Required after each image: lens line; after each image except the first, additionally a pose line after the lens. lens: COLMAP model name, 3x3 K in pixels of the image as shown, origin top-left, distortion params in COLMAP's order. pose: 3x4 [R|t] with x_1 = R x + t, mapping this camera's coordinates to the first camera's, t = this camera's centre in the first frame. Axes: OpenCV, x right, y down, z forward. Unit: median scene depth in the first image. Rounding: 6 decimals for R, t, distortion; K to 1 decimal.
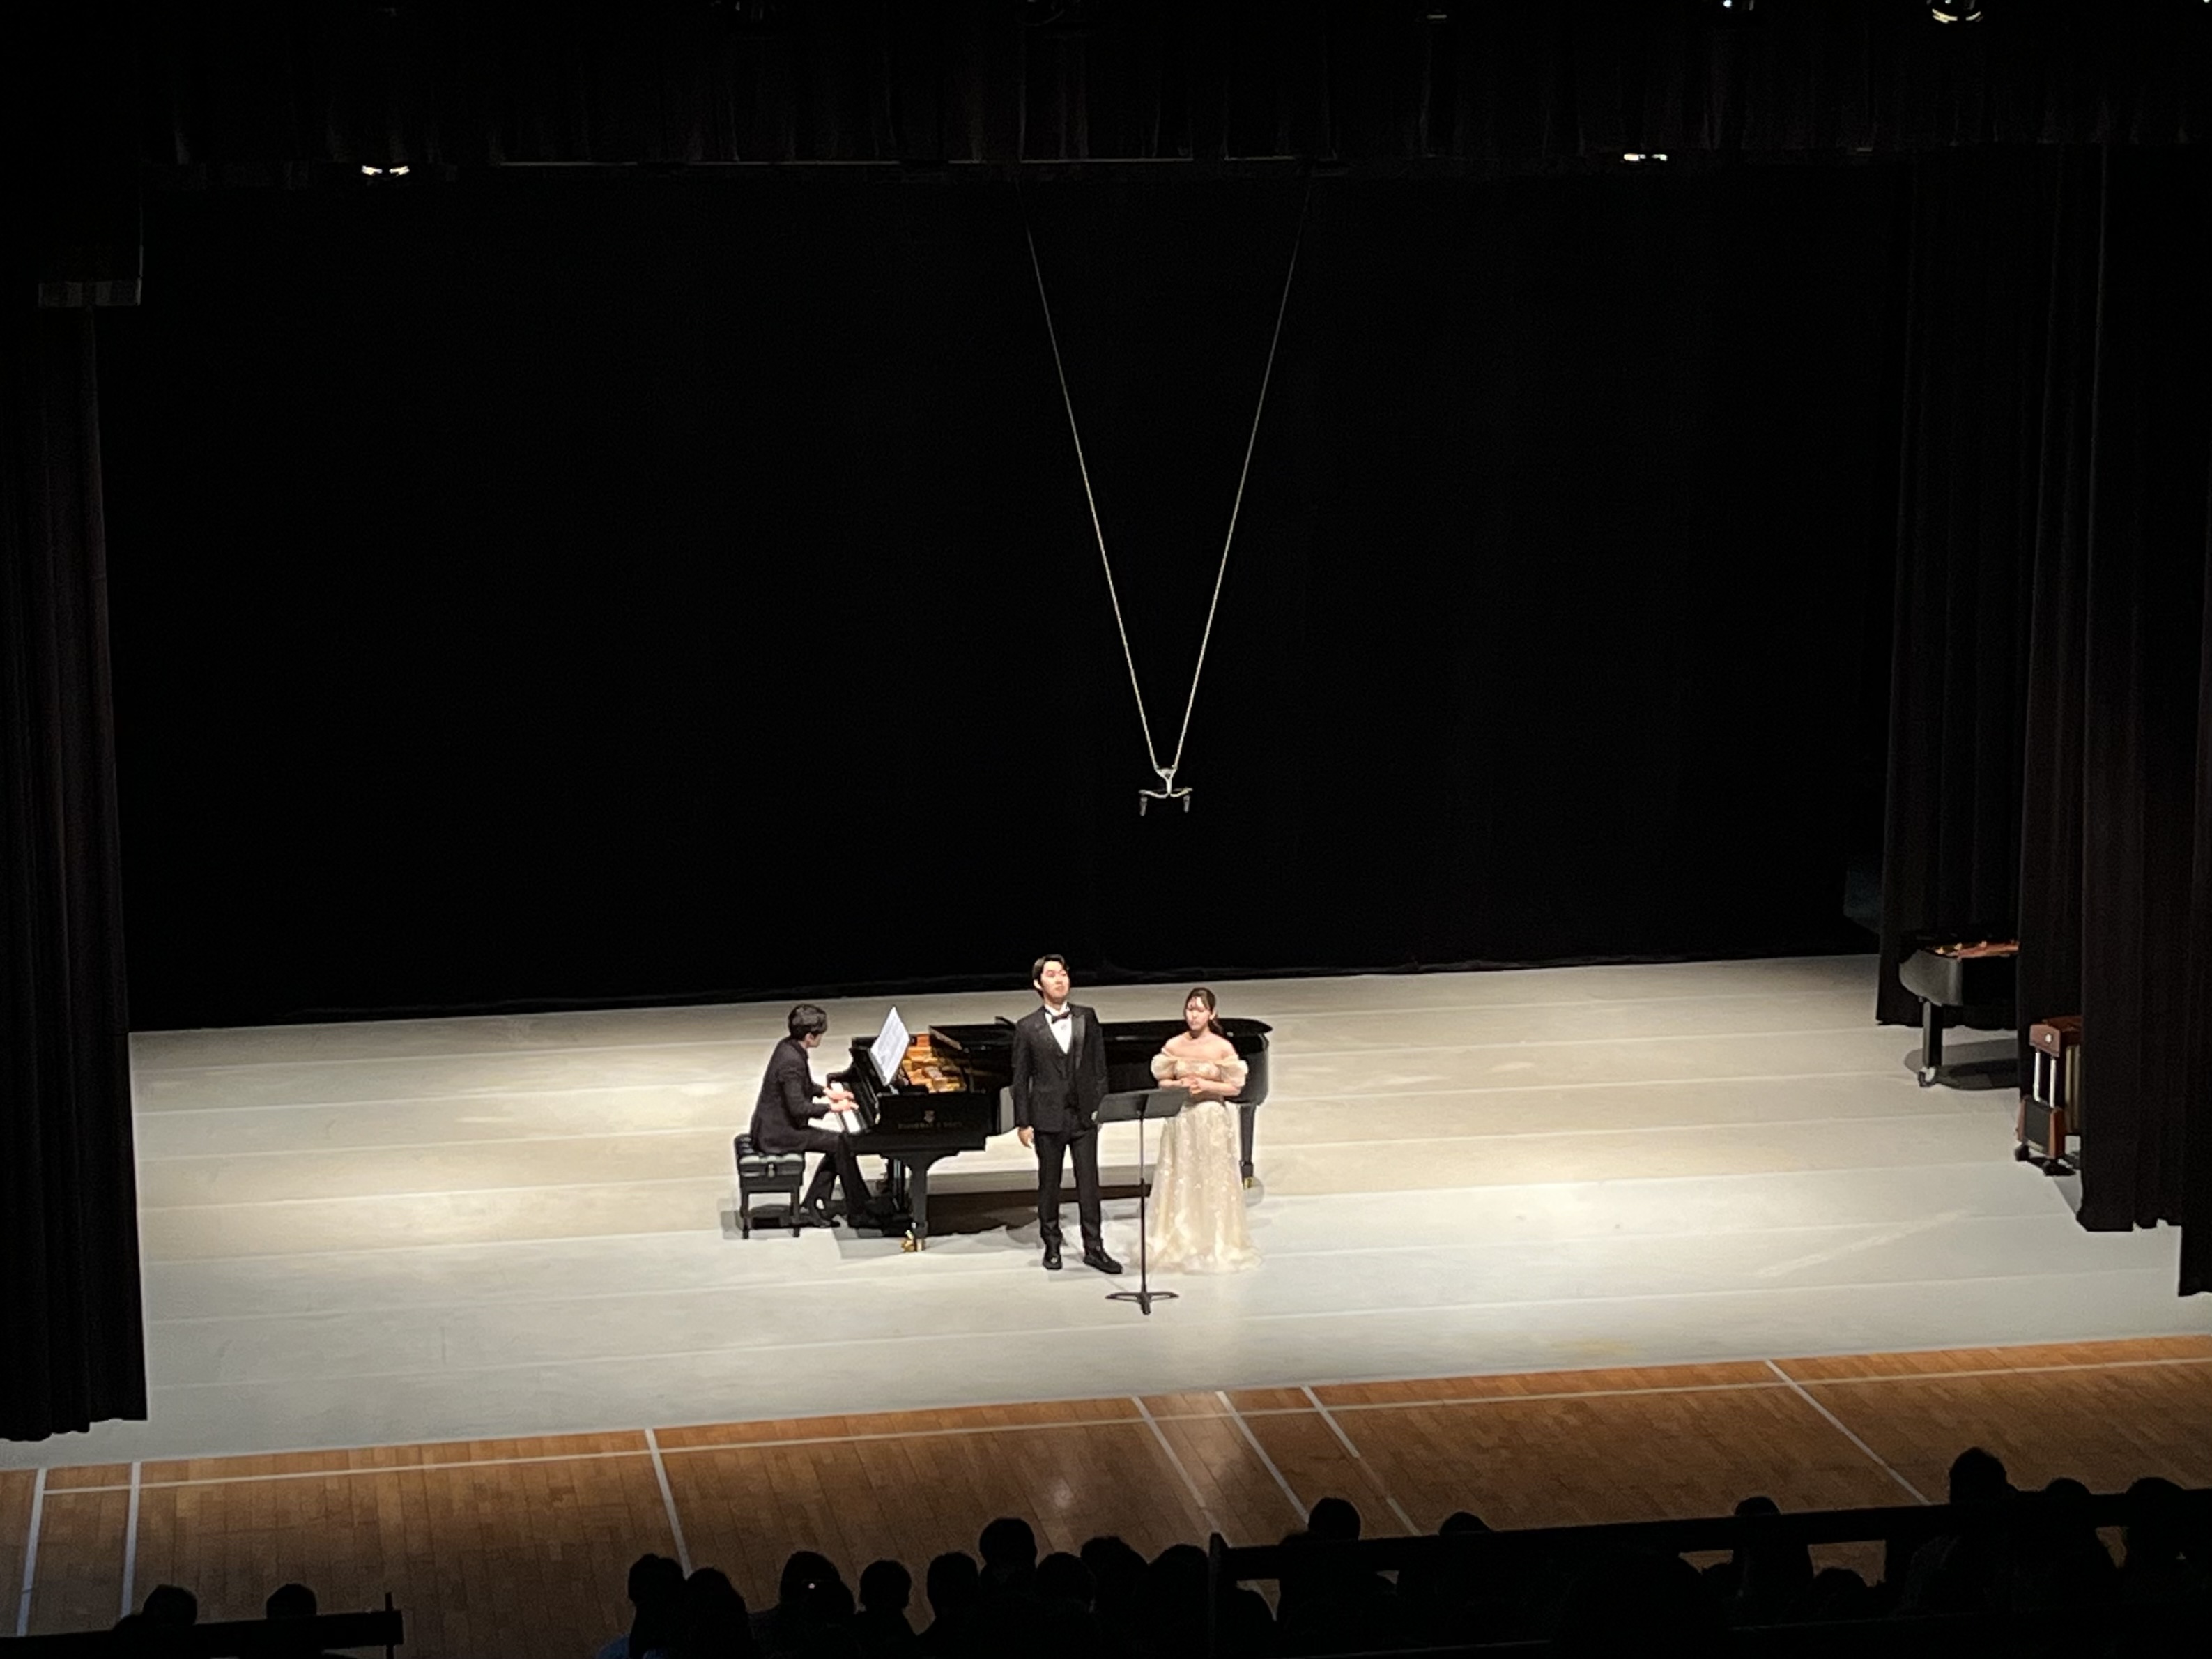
lens RADIAL K [[4343.9, 0, 1056.7], [0, 4343.9, 801.4], [0, 0, 1]] dist [0.090193, 0.000000]
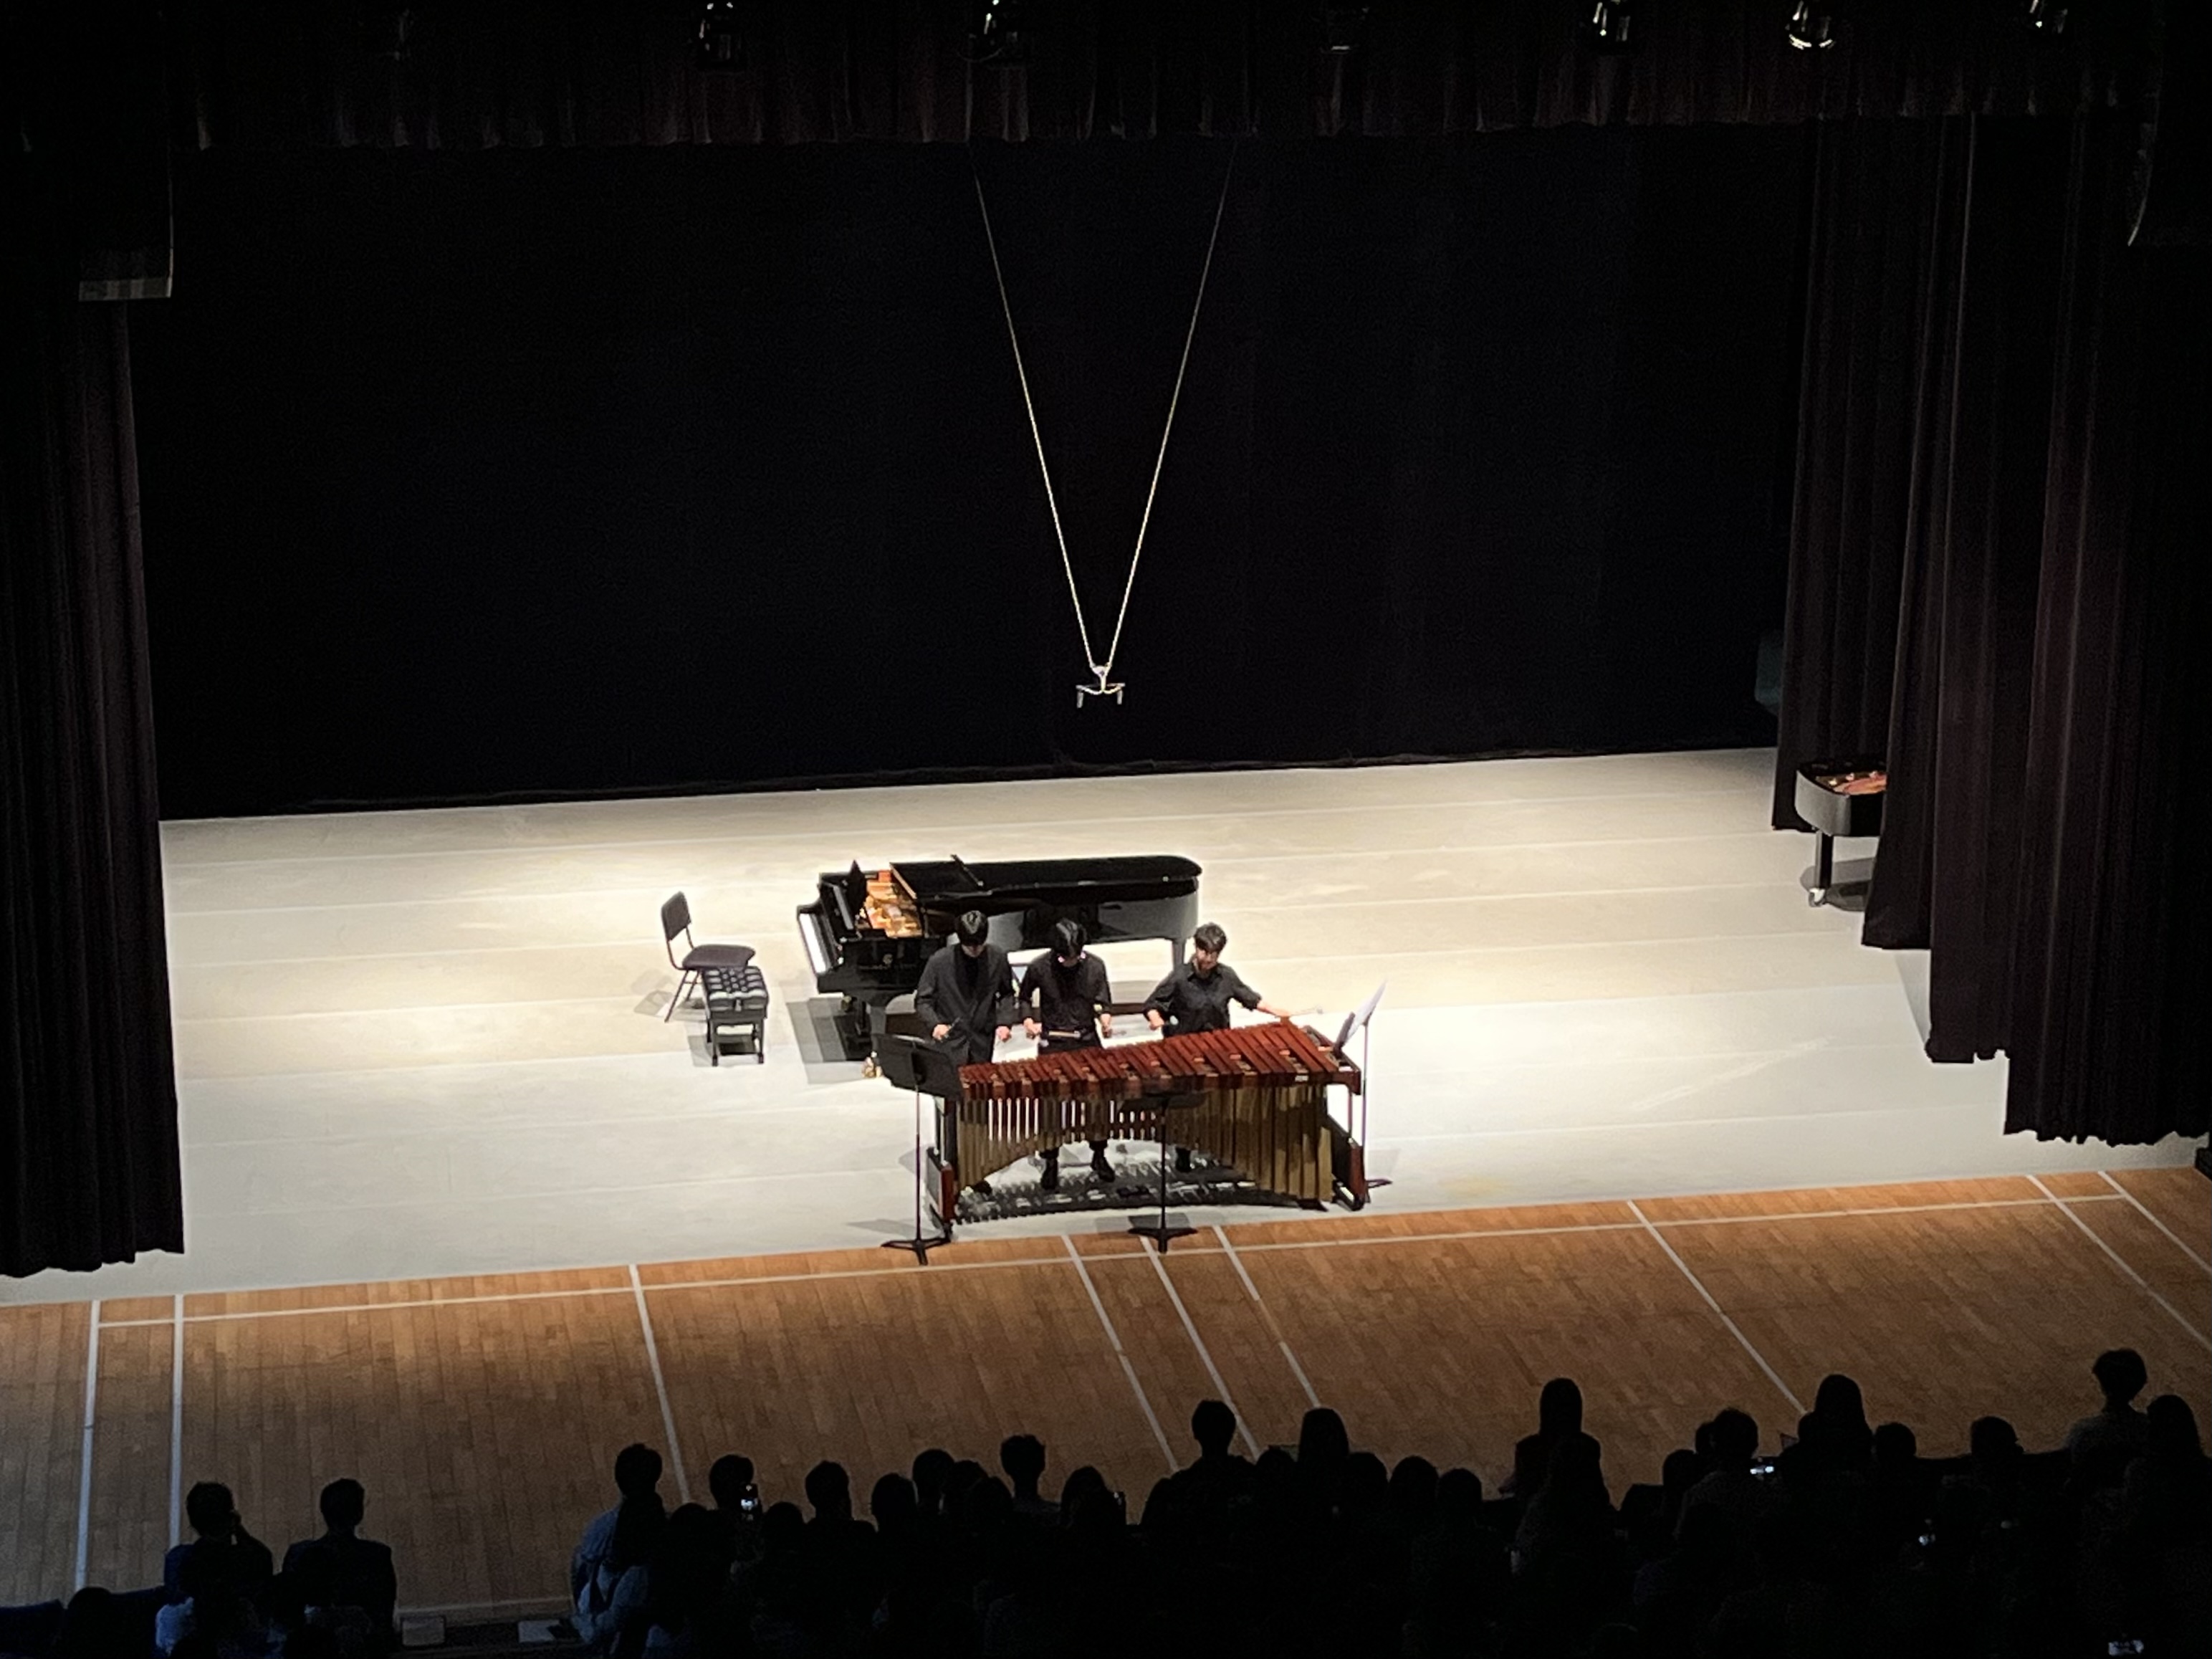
lens RADIAL K [[4343.7, 0, 1083.8], [0, 4343.7, 846.8], [0, 0, 1]] dist [0.090193, 0.000000]
pose [[0.999941, 0.009182, 0.005794, 0.015334], [-0.009762, 0.993922, 0.109651, -0.085379], [-0.004752, -0.109702, 0.993953, -0.106571]]
